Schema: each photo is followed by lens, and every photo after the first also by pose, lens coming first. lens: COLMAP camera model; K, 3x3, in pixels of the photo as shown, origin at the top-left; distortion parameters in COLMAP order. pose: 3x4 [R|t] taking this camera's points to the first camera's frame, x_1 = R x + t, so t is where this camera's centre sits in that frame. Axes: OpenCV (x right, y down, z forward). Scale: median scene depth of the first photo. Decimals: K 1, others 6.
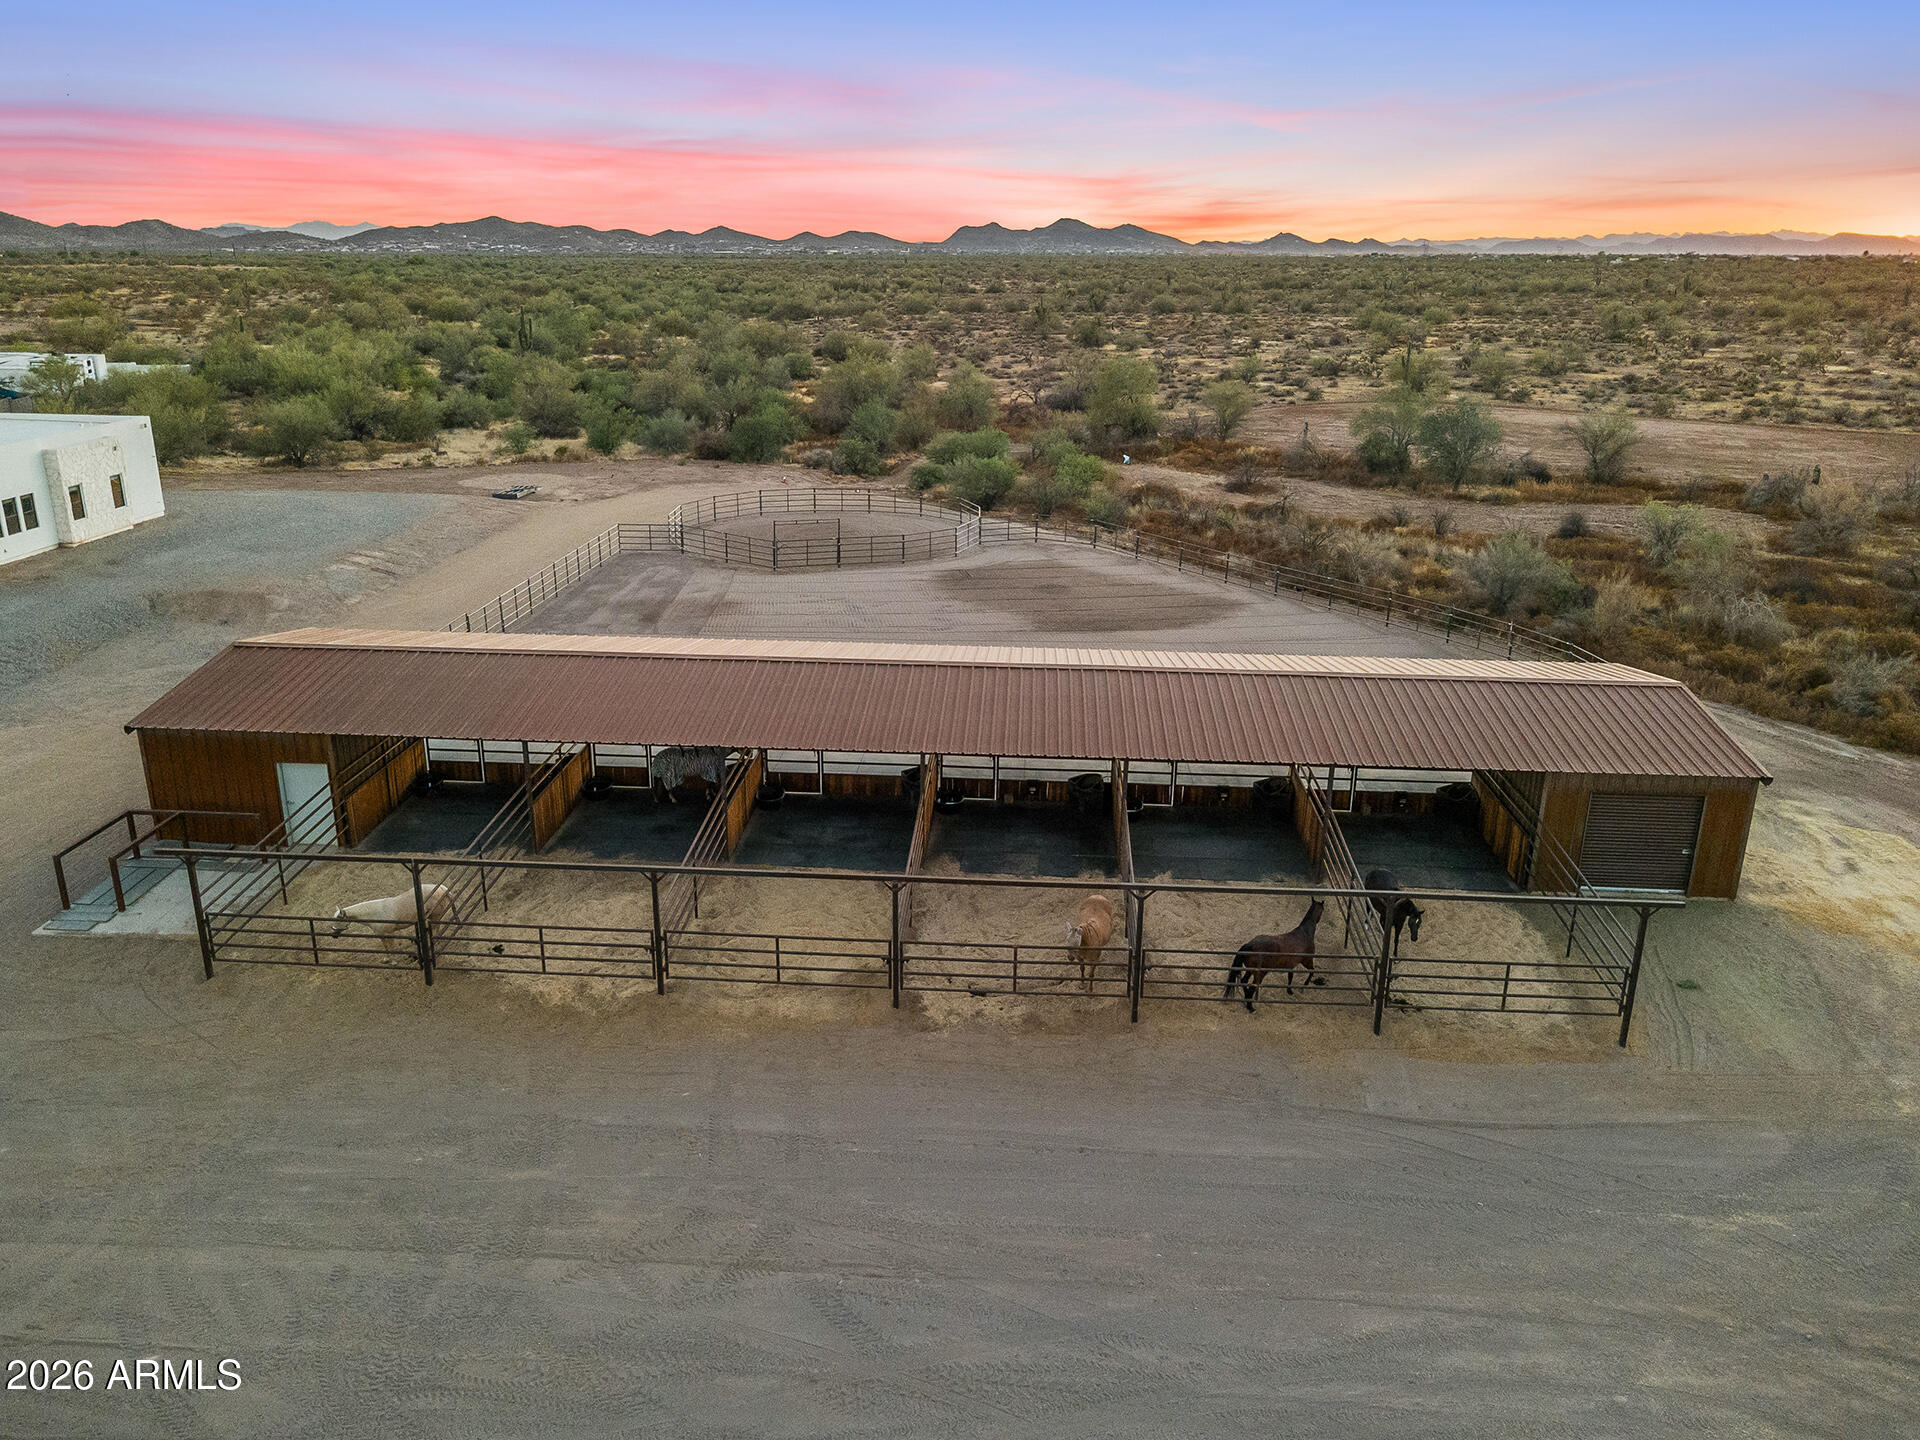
lens RADIAL K [[1449.4, 0, 960.0], [0, 1449.4, 720.0], [0, 0, 1]] dist [-0.000116, 0.000666]
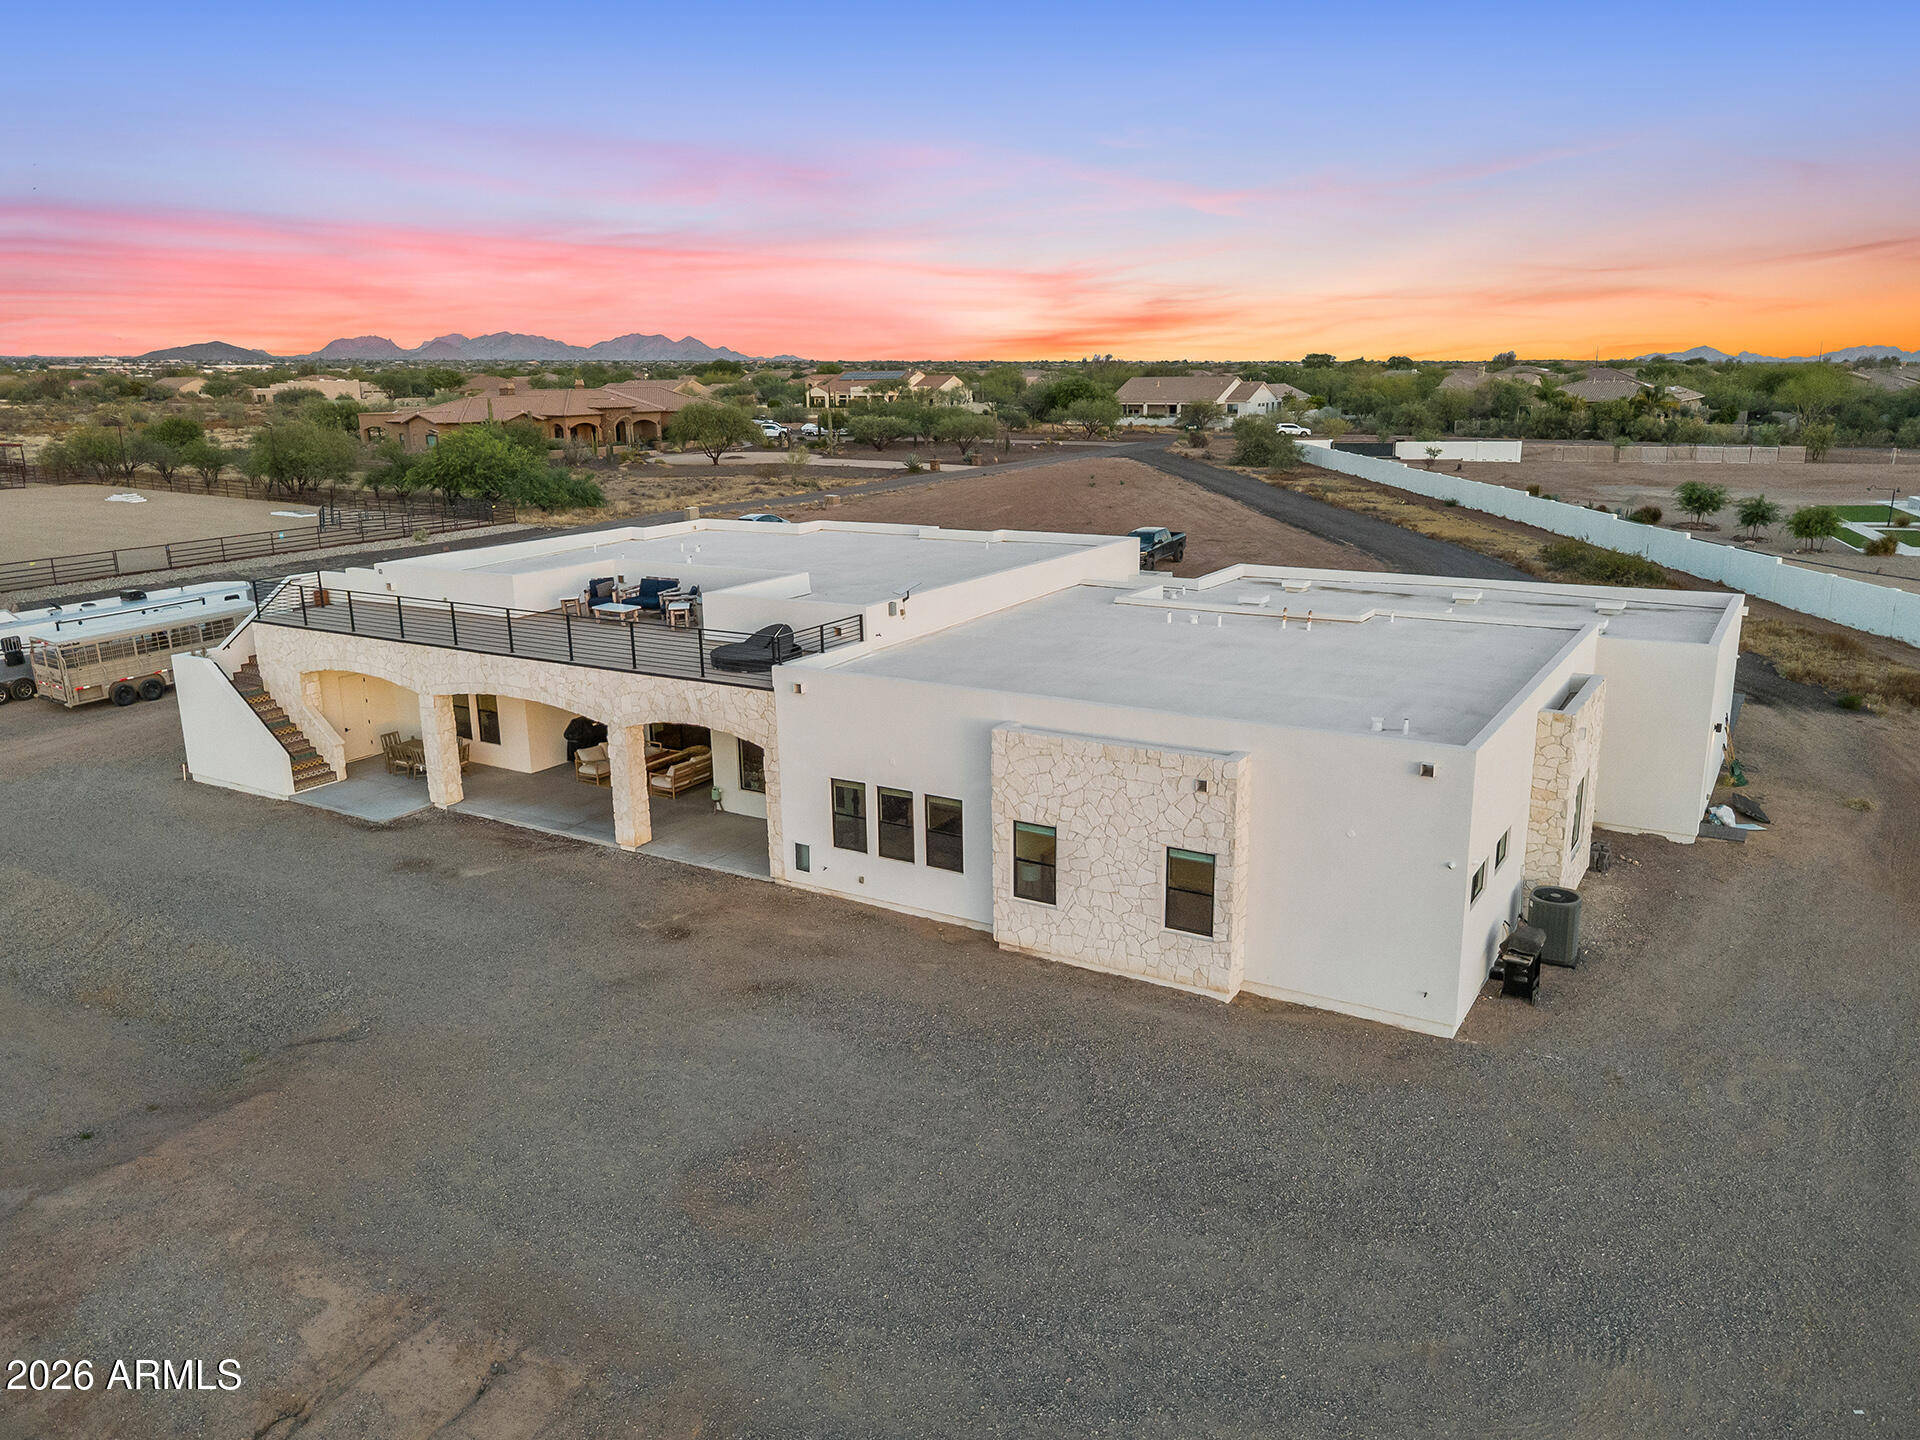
lens RADIAL K [[1411.9, 0, 962.9], [0, 1411.9, 680.1], [0, 0, 1]] dist [0.001092, 0.003666]
pose [[-0.485025, 0.185053, -0.854696, -0.263260], [-0.266442, 0.899615, 0.345979, -0.329904], [0.832922, 0.395536, -0.387030, 1.114539]]
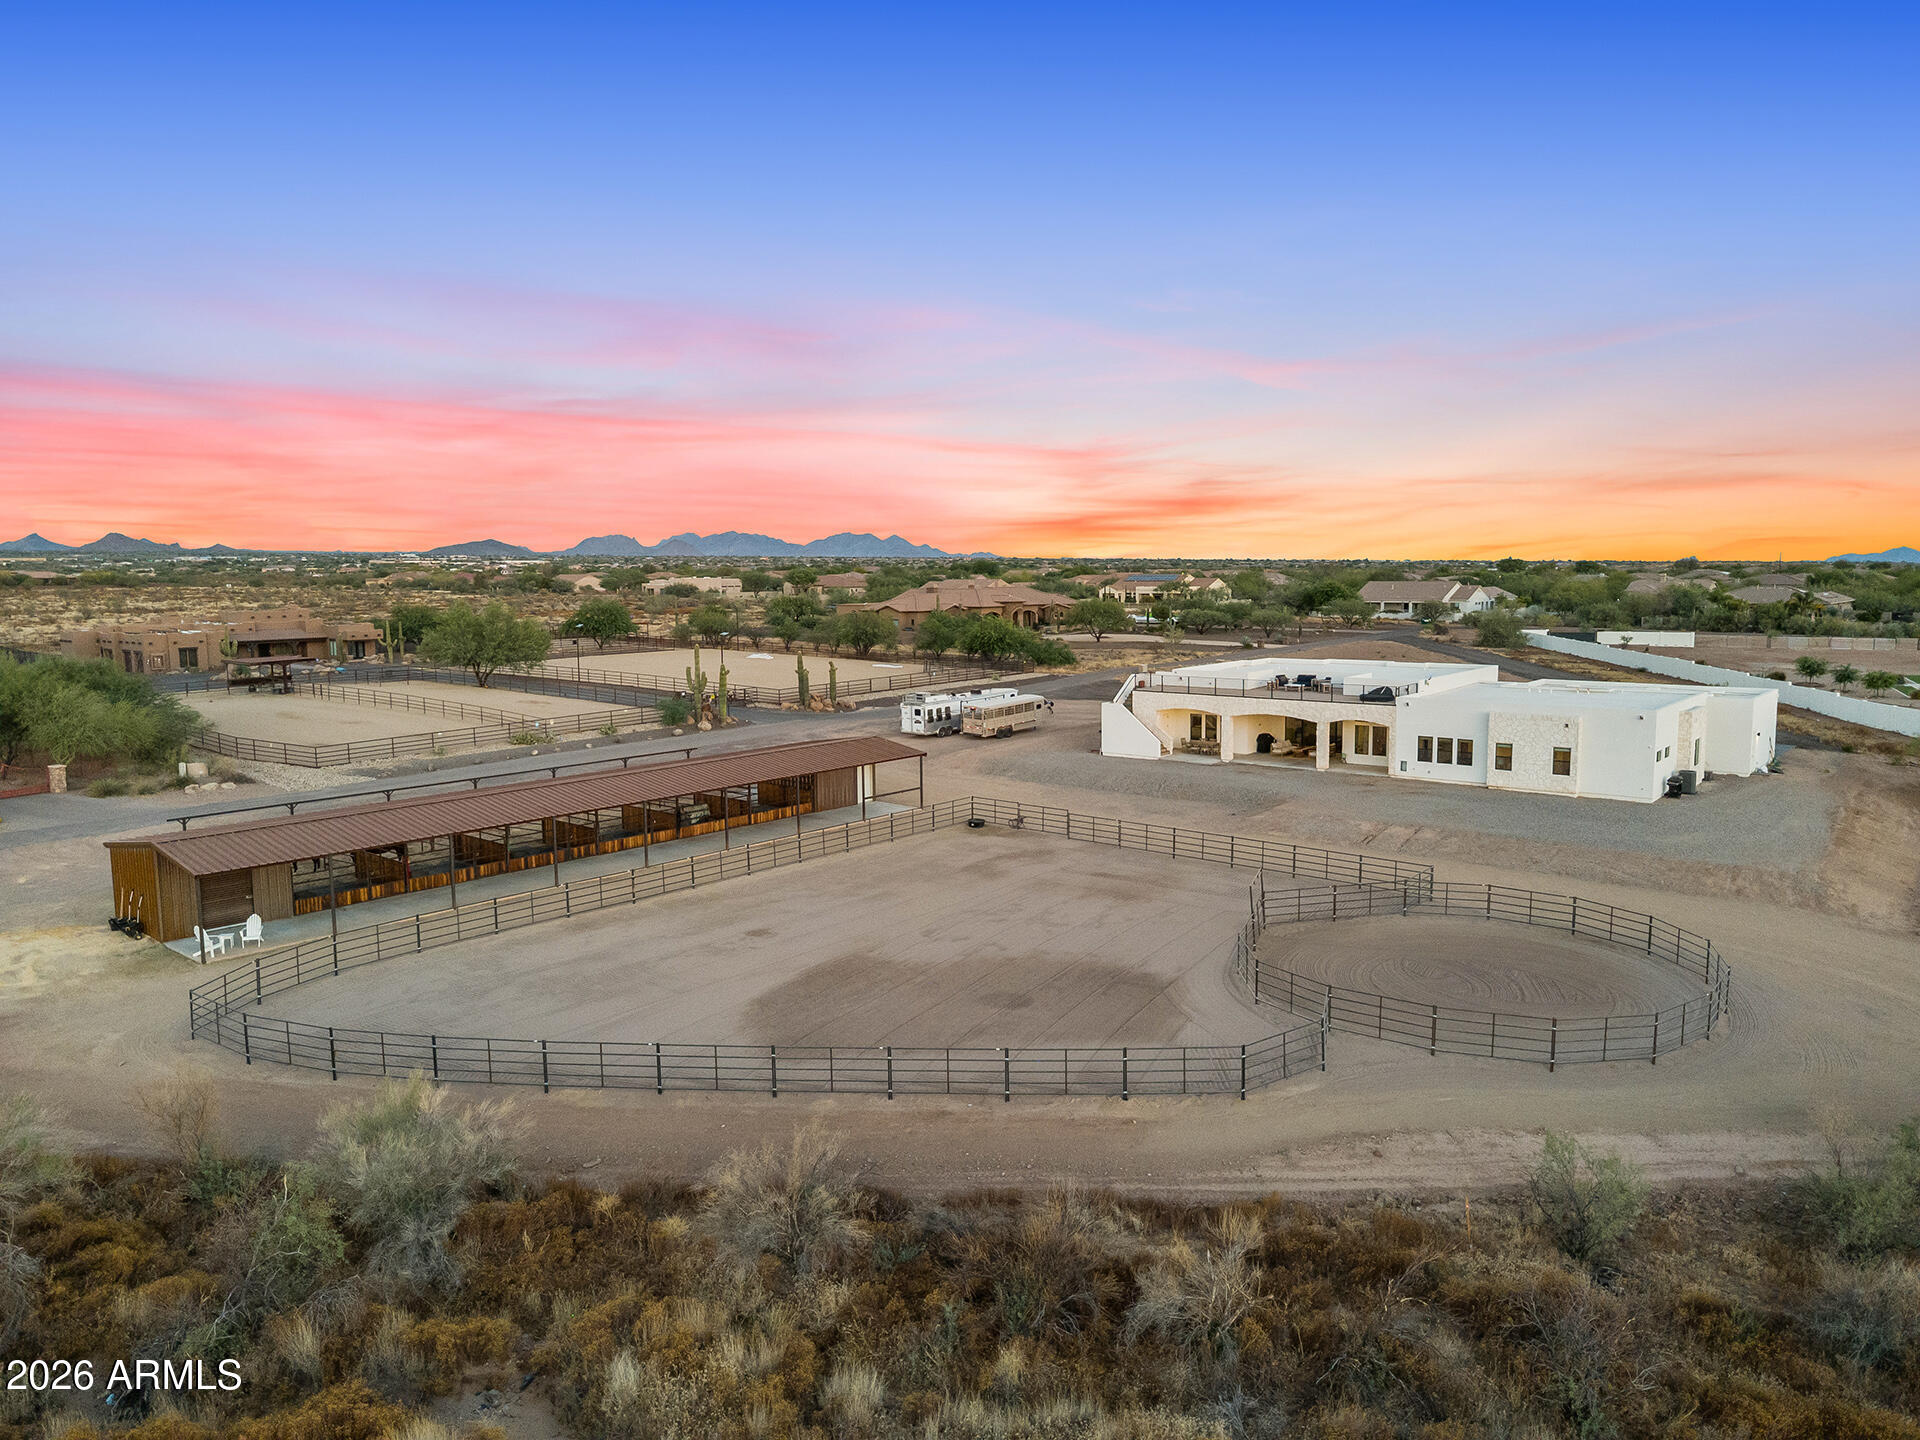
lens RADIAL K [[1342.5, 0, 970.4], [0, 1342.5, 715.7], [0, 0, 1]] dist [0.001345, 0.003657]
pose [[-0.594865, 0.083351, -0.799493, 0.584475], [-0.250316, 0.925946, 0.282782, -0.393812], [0.763857, 0.368343, -0.529949, 1.244713]]
